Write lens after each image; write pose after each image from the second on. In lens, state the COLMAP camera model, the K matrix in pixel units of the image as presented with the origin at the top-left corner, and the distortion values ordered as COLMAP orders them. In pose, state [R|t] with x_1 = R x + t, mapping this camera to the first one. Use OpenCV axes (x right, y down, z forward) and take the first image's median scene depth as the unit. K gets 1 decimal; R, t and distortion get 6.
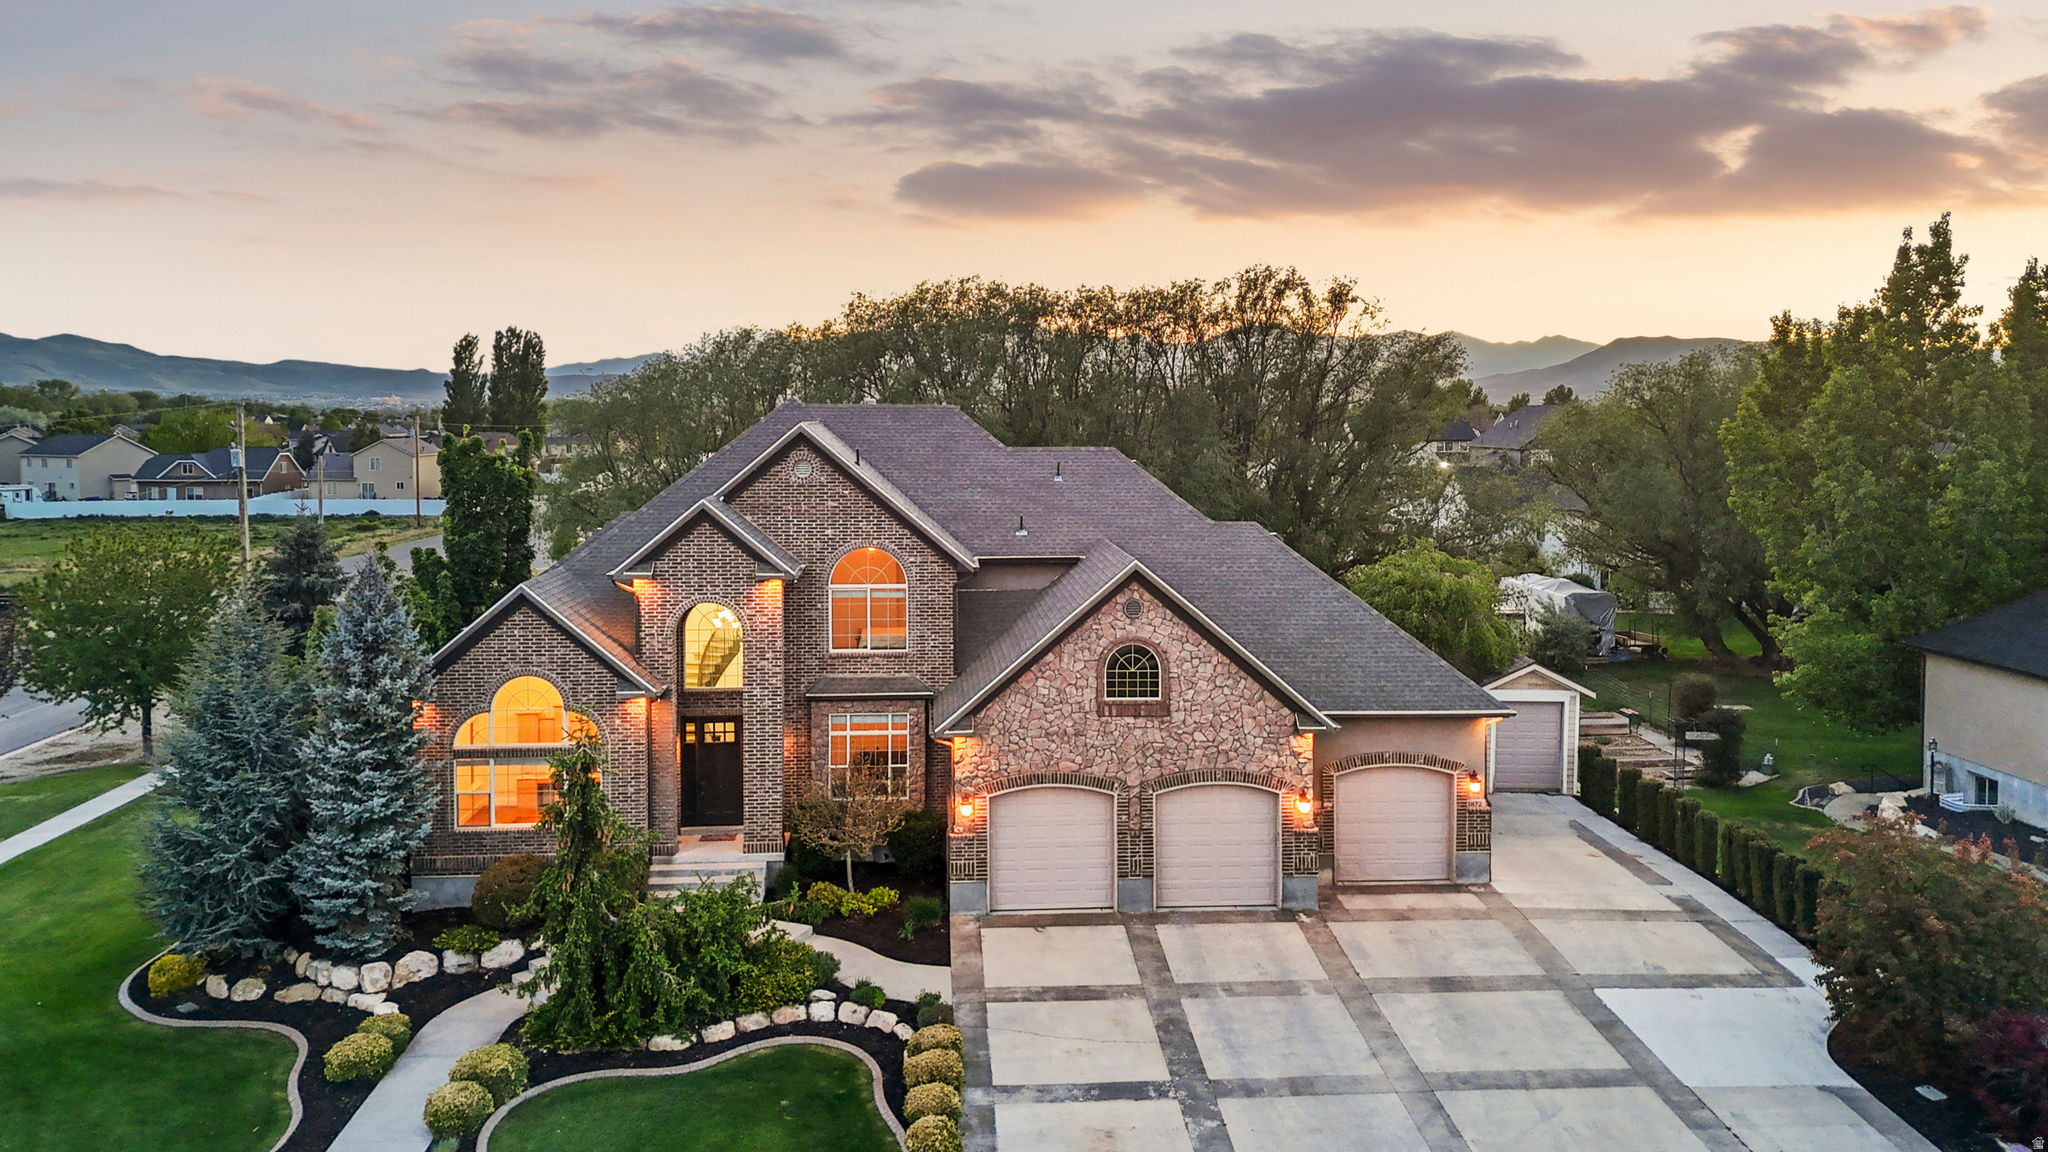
lens RADIAL K [[1485.4, 0, 1030.2], [0, 1485.4, 666.3], [0, 0, 1]] dist [0.098632, -0.131952]
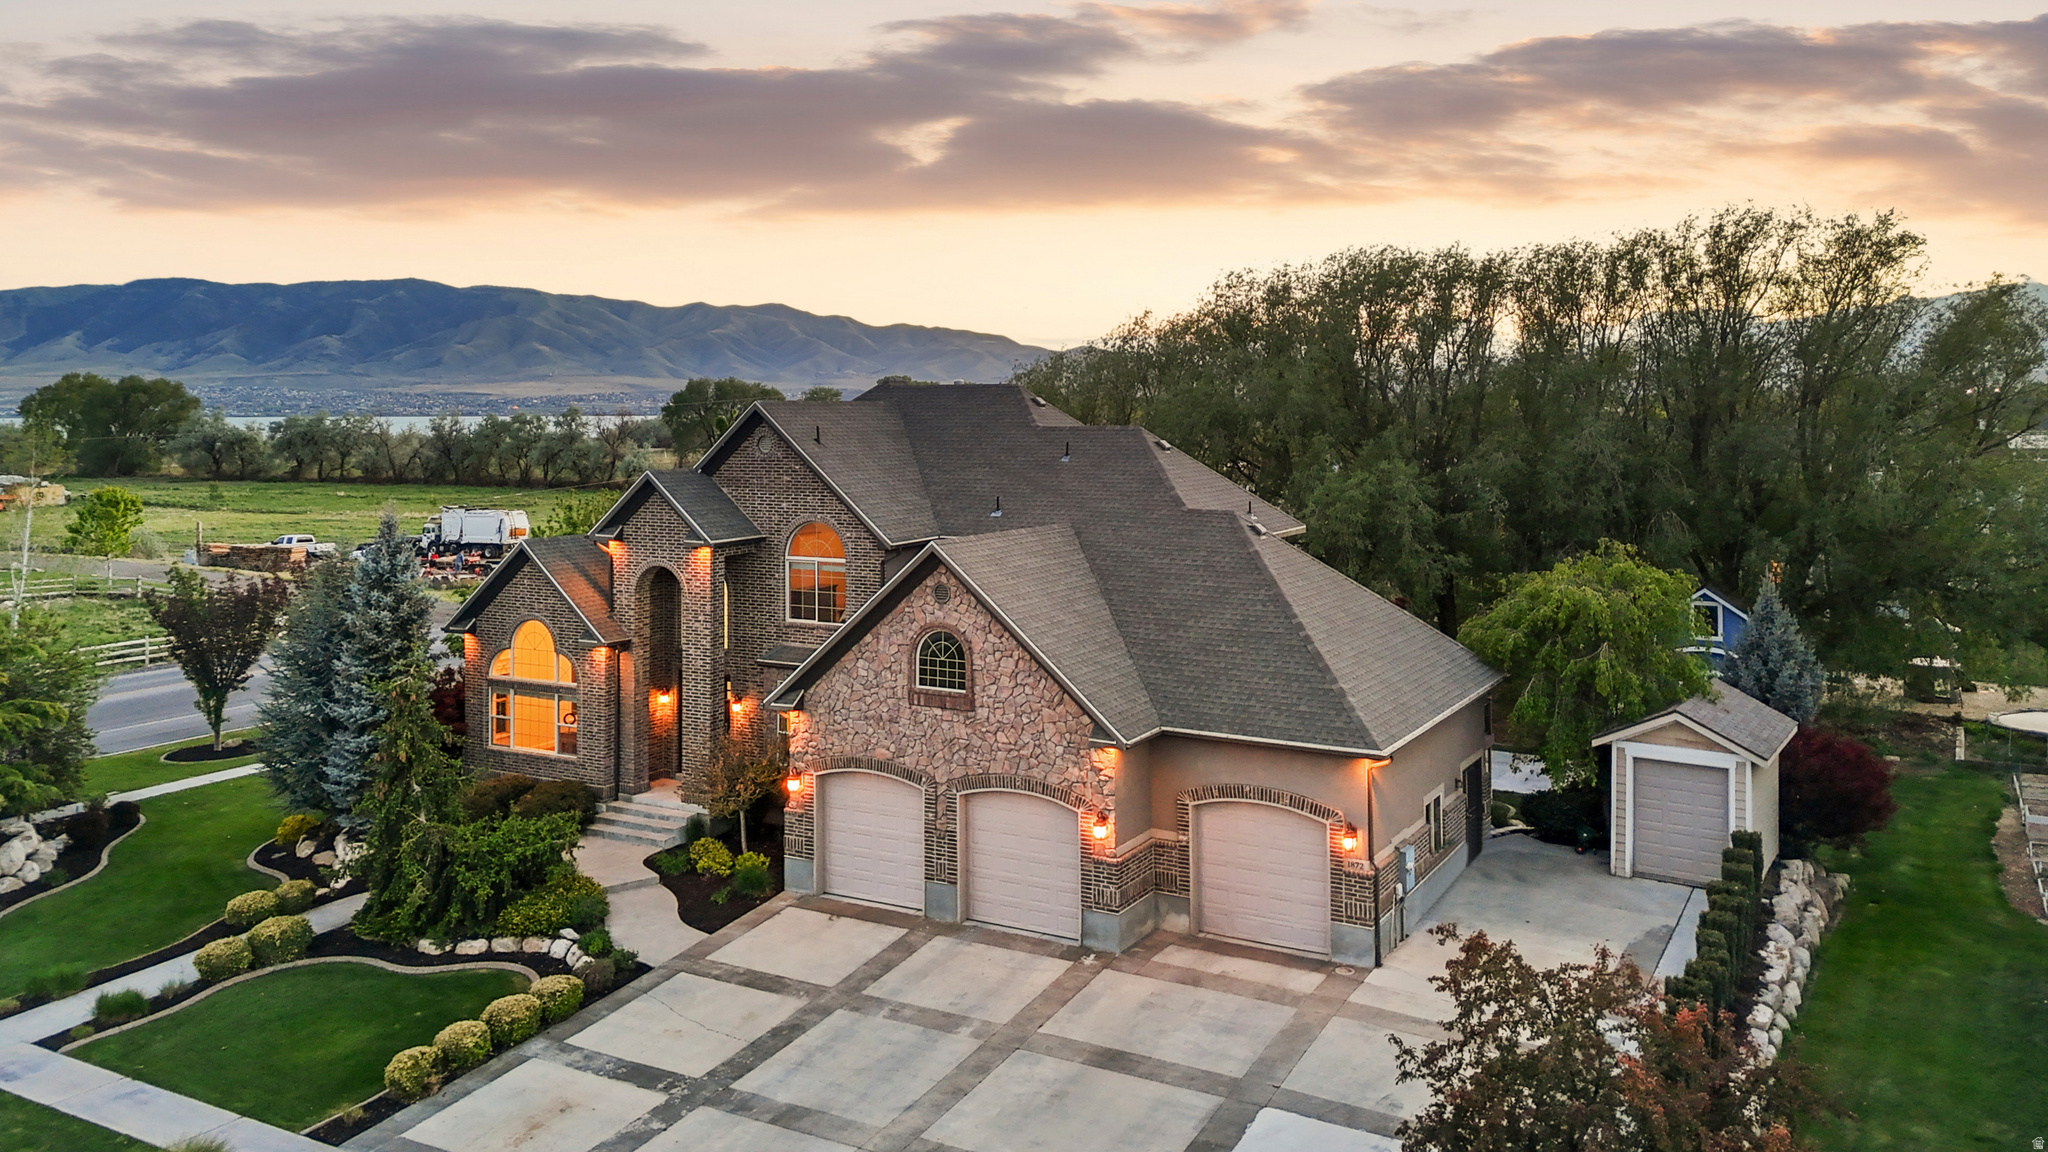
lens RADIAL K [[1522.3, 0, 1024.0], [0, 1522.3, 576.0], [0, 0, 1]] dist [0.066262, -0.053802]
pose [[0.829644, 0.052093, -0.555857, 0.642974], [-0.083505, 0.996016, -0.031292, -0.023480], [0.552013, 0.072378, 0.830688, 0.225510]]
